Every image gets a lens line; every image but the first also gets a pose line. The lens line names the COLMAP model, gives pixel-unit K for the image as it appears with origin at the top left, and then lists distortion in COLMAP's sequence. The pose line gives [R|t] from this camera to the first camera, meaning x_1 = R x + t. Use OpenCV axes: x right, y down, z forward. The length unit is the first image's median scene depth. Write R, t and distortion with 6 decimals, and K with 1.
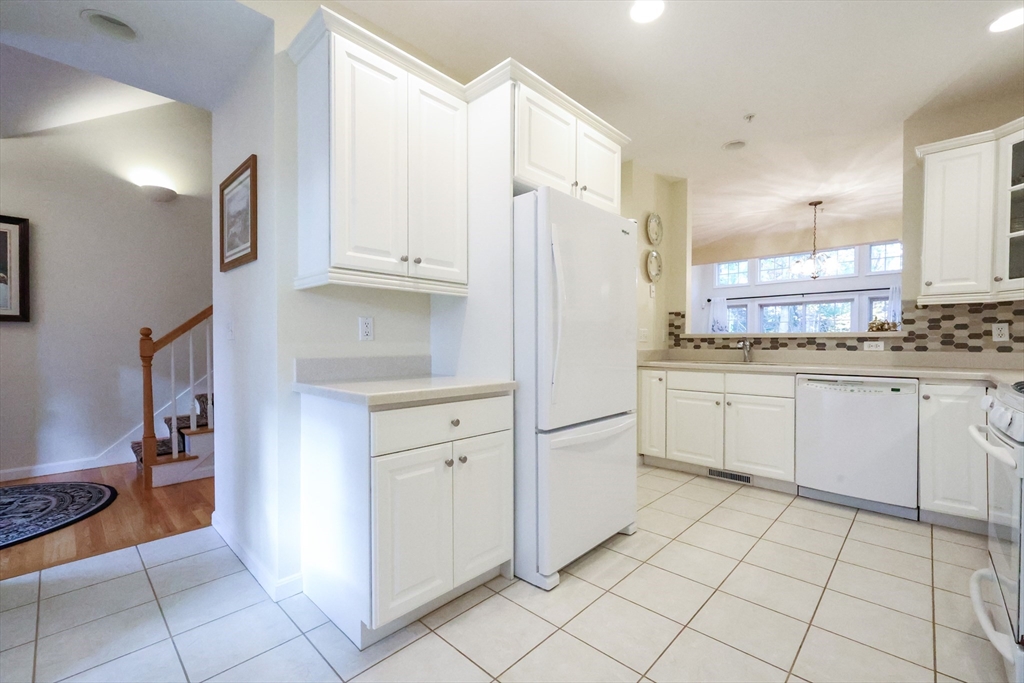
lens RADIAL K [[427.6, 0, 512.2], [0, 427.6, 349.9], [0, 0, 1]] dist [0.002259, 0.000364]
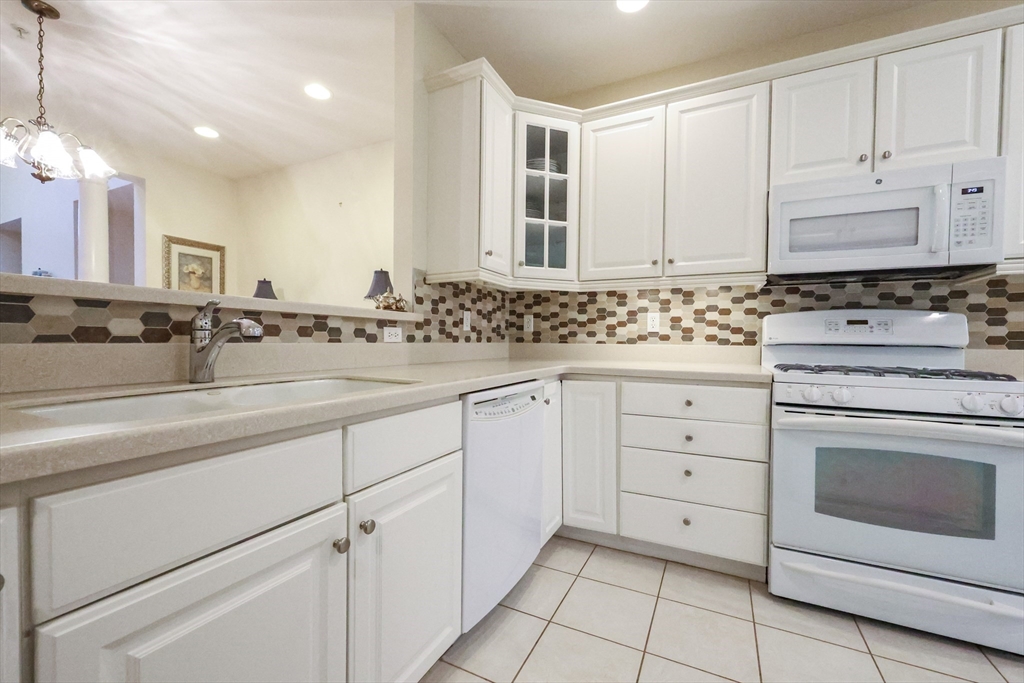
lens RADIAL K [[419.3, 0, 512.1], [0, 419.3, 348.4], [0, 0, 1]] dist [0.001979, 0.000382]
pose [[-0.303015, -0.024375, 0.952674, 0.222145], [0.002986, 0.999644, 0.026526, -0.004837], [-0.952981, 0.010883, -0.302834, 1.065237]]
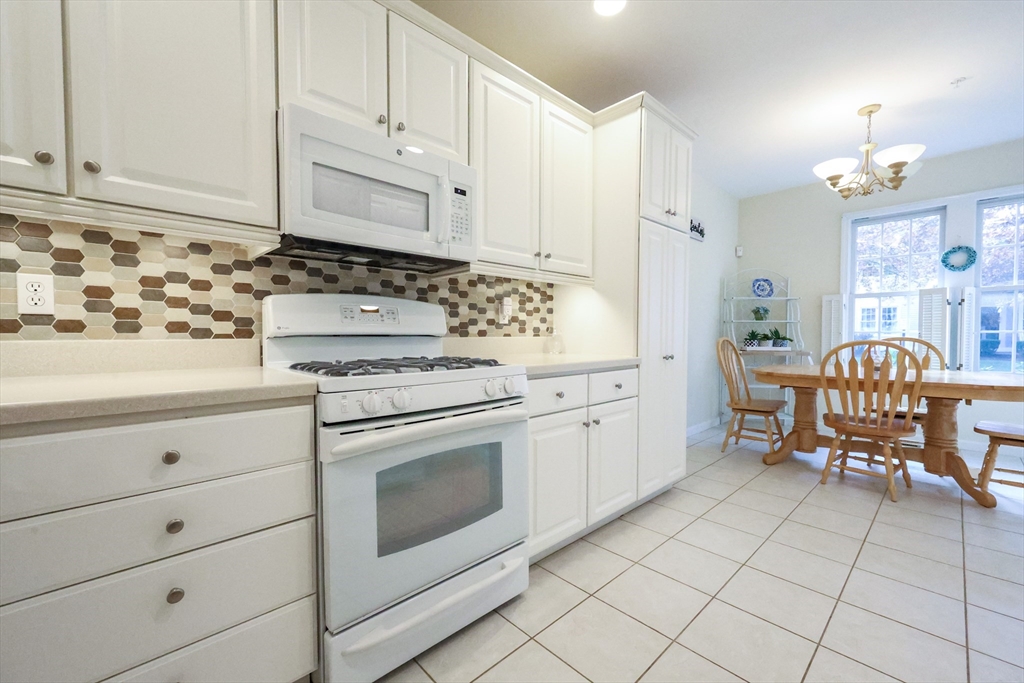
lens RADIAL K [[417.9, 0, 513.2], [0, 417.9, 345.6], [0, 0, 1]] dist [0.001291, 0.000108]
pose [[-0.999170, -0.003435, 0.040598, 0.462818], [-0.001599, 0.998978, 0.045172, -0.003466], [-0.040712, 0.045070, -0.998154, 0.925626]]
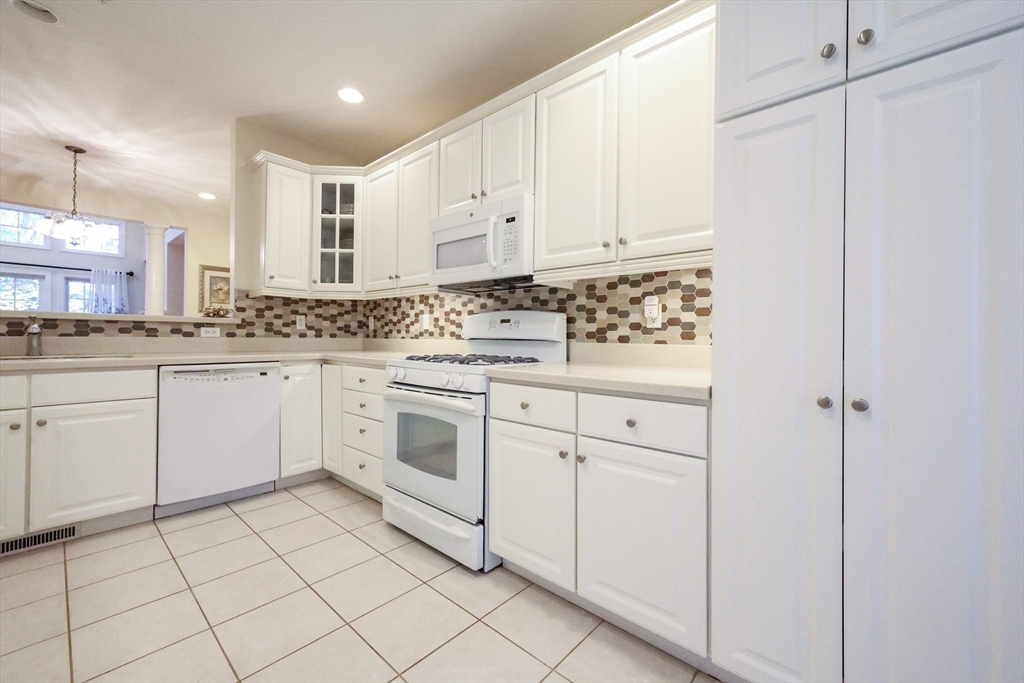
lens RADIAL K [[417.8, 0, 514.1], [0, 417.8, 334.9], [0, 0, 1]] dist [0.000652, 0.000277]
pose [[-0.035176, 0.001558, 0.999380, -0.132629], [0.004521, 0.999989, -0.001400, 0.001716], [-0.999371, 0.004469, -0.035183, 0.360824]]
